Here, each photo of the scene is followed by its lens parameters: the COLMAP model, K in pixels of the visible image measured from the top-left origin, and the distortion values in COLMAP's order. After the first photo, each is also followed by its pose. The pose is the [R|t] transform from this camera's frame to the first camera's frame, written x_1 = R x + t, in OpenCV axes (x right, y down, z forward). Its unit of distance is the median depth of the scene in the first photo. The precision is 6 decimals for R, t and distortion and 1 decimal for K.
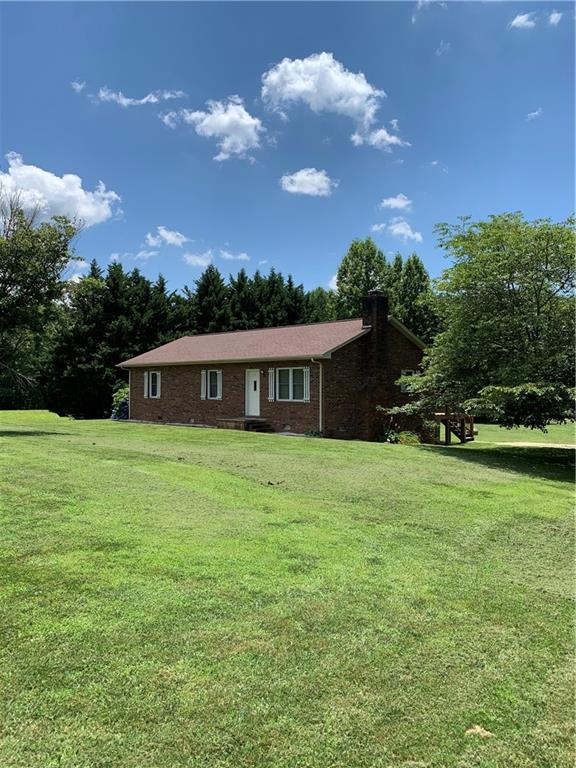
lens RADIAL K [[545.4, 0, 286.3], [0, 545.4, 356.4], [0, 0, 1]] dist [0.130176, -0.000333]
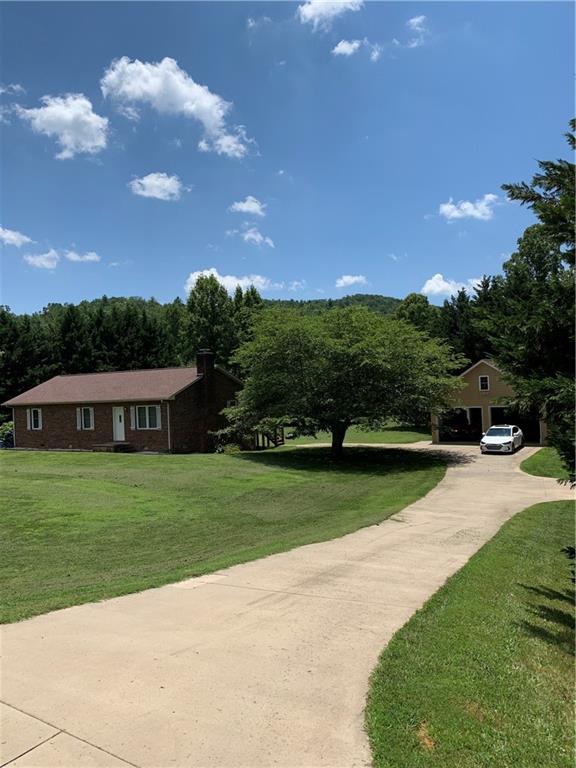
lens RADIAL K [[574.9, 0, 288.0], [0, 574.9, 384.0], [0, 0, 1]] dist [0.008937, -0.002418]
pose [[0.970099, -0.045122, 0.238480, 0.008317], [0.032288, 0.997826, 0.057453, -0.084004], [-0.240554, -0.048035, 0.969447, -0.402928]]
